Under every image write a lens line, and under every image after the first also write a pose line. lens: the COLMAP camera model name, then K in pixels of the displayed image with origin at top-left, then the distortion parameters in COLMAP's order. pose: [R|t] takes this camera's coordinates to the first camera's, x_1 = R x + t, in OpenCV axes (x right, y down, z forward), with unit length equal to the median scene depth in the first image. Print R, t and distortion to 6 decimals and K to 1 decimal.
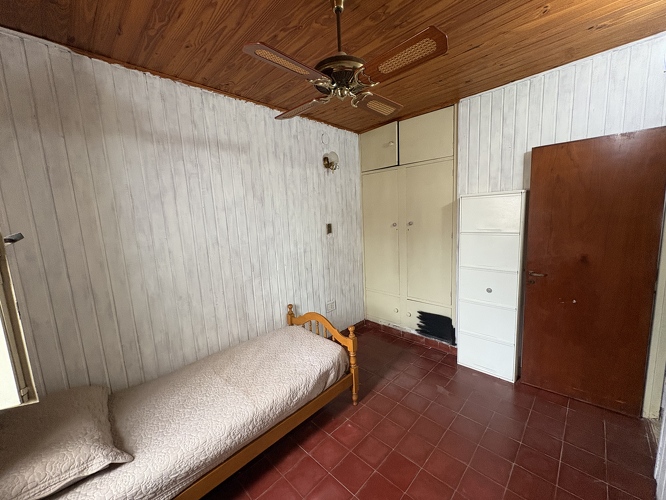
lens RADIAL K [[264.8, 0, 333.1], [0, 264.8, 250.4], [0, 0, 1]] dist [-0.000698, 0.000187]
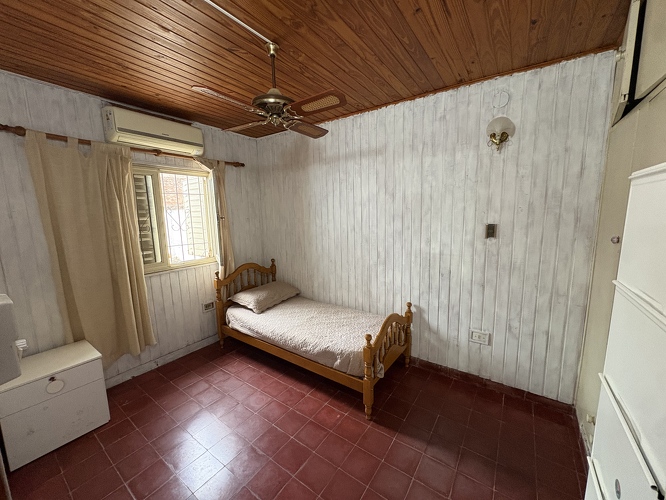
lens RADIAL K [[264.8, 0, 333.6], [0, 264.8, 250.4], [0, 0, 1]] dist [-0.000698, 0.000187]
pose [[0.161052, 0.191409, -0.968207, 0.764360], [-0.123556, 0.977206, 0.172635, -0.127595], [0.979182, 0.091824, 0.181030, 0.589608]]
